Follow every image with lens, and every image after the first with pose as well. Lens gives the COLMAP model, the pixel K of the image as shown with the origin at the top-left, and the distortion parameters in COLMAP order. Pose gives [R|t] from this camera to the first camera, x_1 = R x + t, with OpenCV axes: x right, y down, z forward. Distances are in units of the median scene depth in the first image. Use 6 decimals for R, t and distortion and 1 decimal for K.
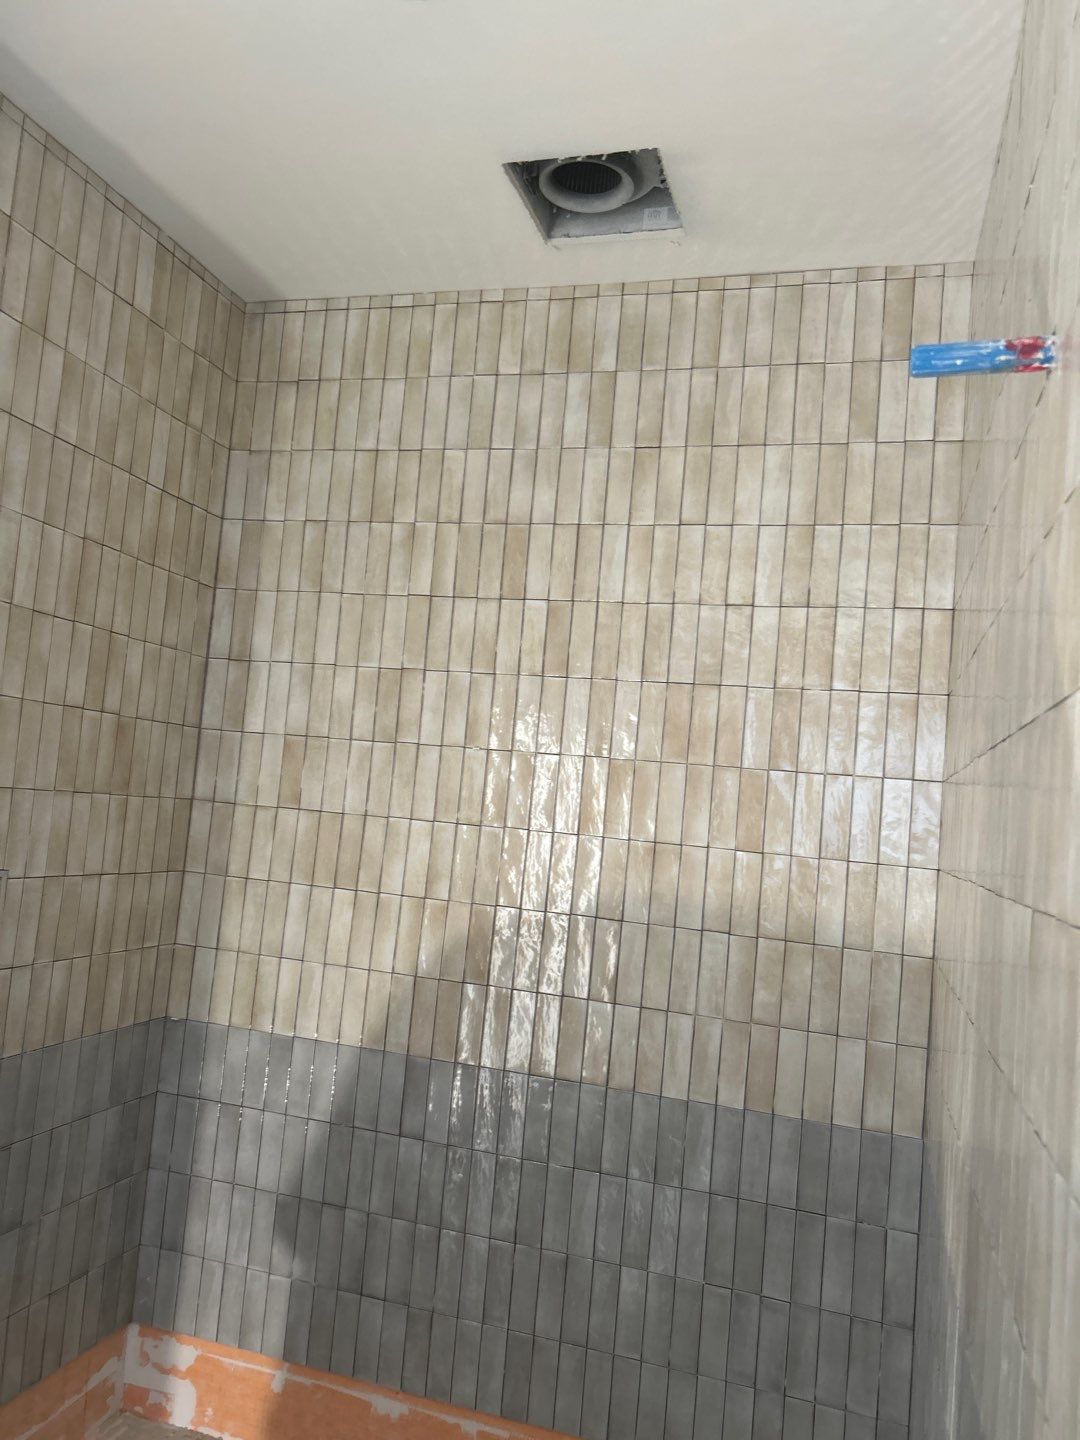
lens RADIAL K [[1082.8, 0, 548.0], [0, 1082.8, 718.5], [0, 0, 1]] dist [0.036287, -0.039895]
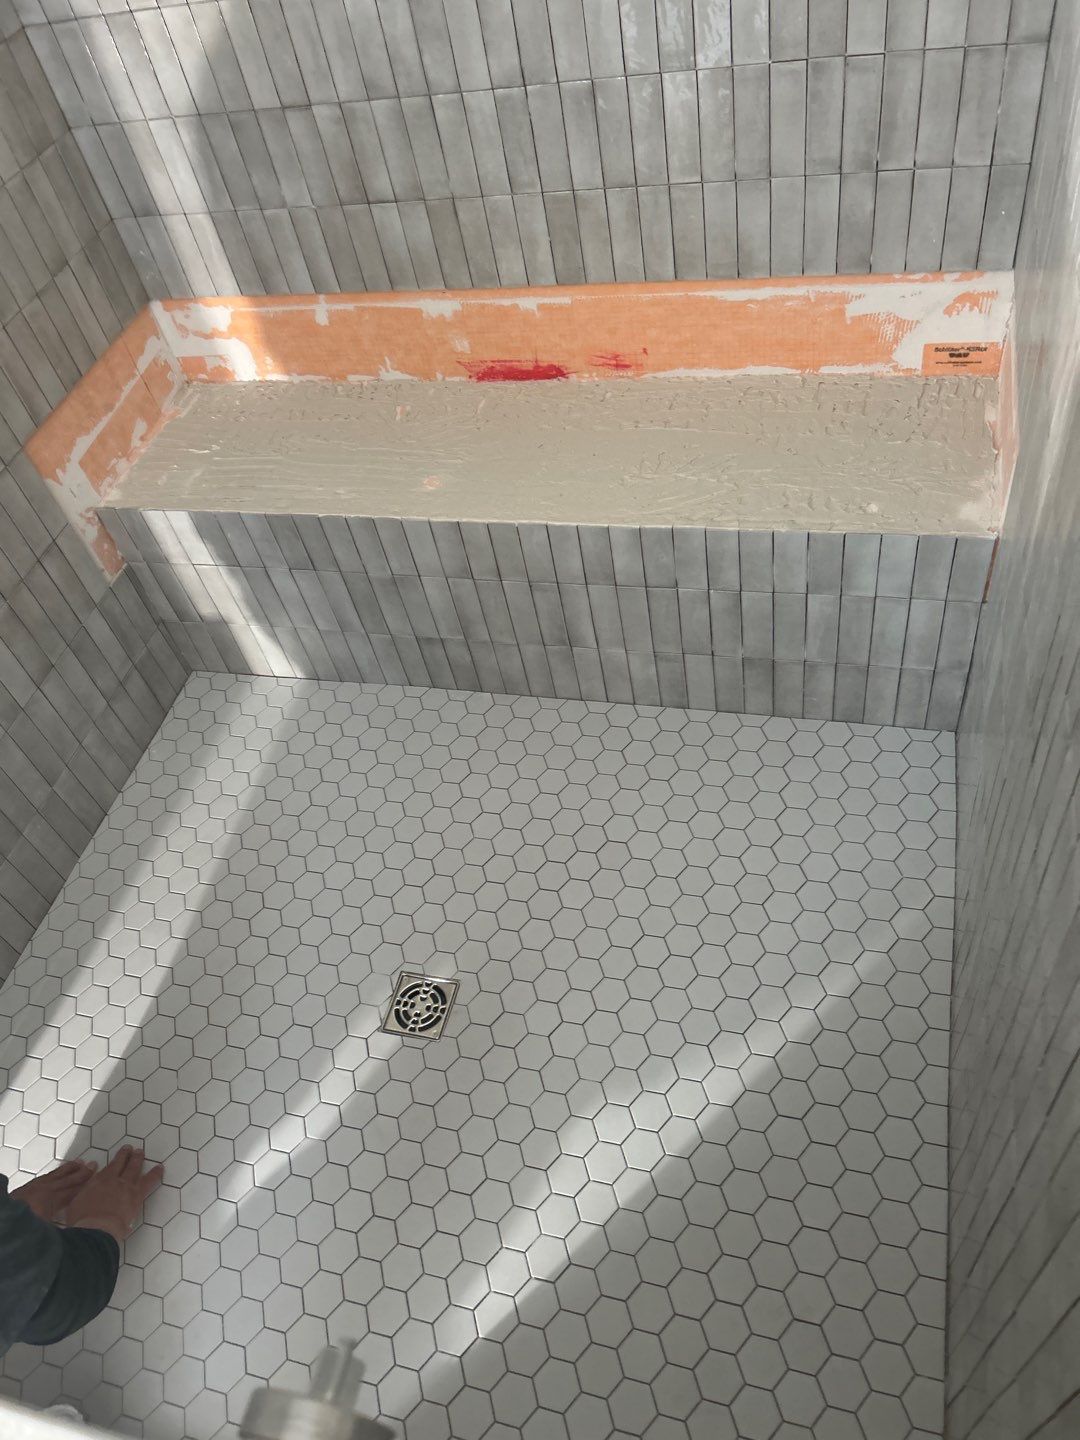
lens RADIAL K [[1082.8, 0, 536.1], [0, 1082.8, 729.2], [0, 0, 1]] dist [0.036287, -0.039895]
pose [[0.967040, -0.194363, -0.164489, 0.015747], [0.247235, 0.562254, 0.789142, 0.116542], [-0.060895, -0.803800, 0.591775, 0.151609]]
